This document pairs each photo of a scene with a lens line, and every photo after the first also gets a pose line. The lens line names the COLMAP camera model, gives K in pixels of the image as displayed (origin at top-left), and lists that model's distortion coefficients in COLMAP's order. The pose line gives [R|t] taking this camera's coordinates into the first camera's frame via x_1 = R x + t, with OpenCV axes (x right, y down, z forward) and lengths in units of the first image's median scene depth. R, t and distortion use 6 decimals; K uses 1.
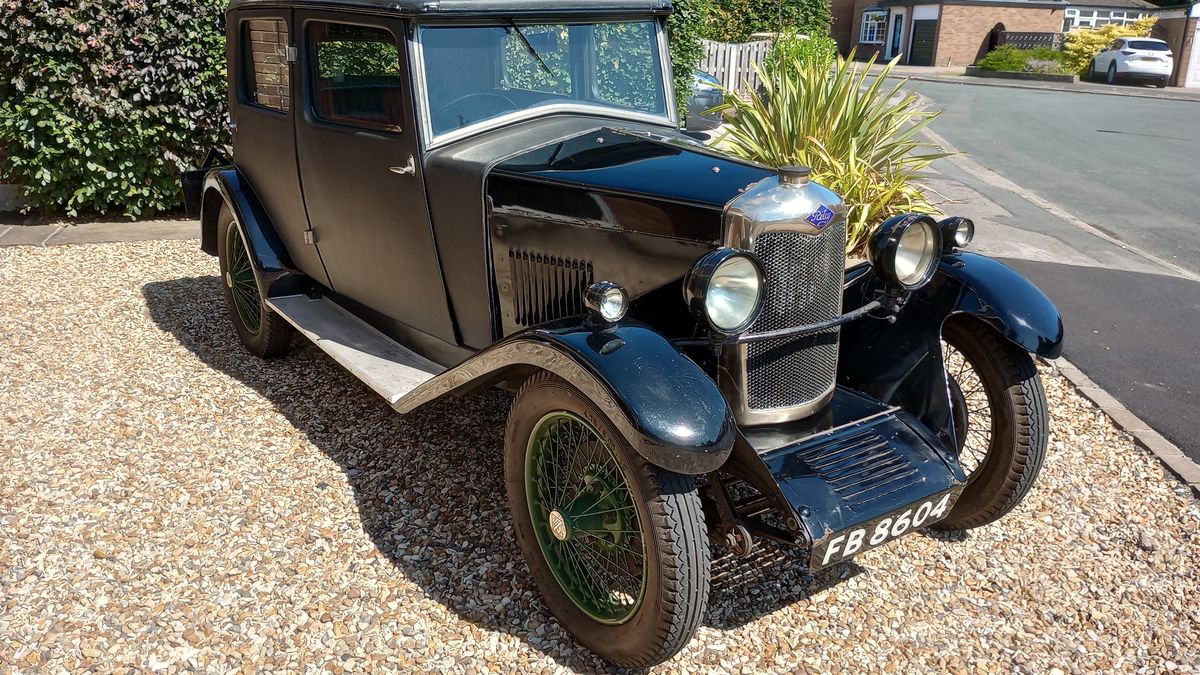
lens RADIAL K [[1012.5, 0, 598.2], [0, 1012.5, 340.6], [0, 0, 1]] dist [0.054030, -0.072327]
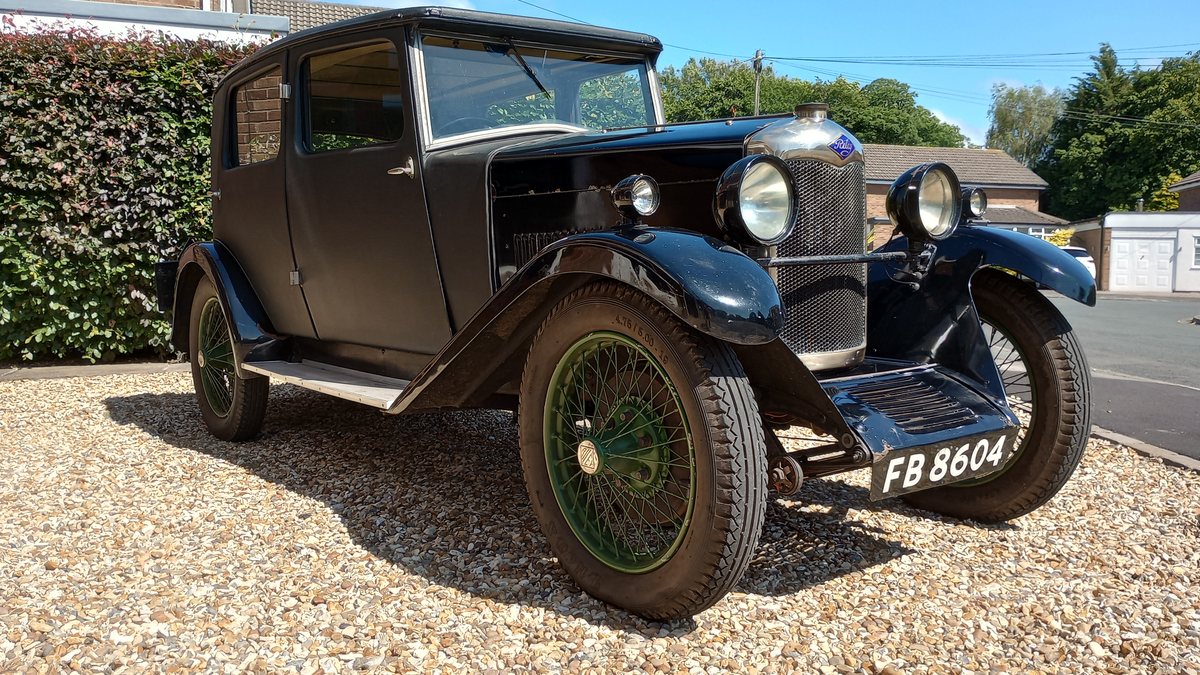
lens RADIAL K [[1012.5, 0, 599.2], [0, 1012.5, 333.7], [0, 0, 1]] dist [0.054030, -0.072327]
pose [[0.998500, -0.024172, 0.049121, -0.059840], [0.034843, 0.972651, -0.229643, 0.237522], [-0.042227, 0.231010, 0.972035, 0.087104]]
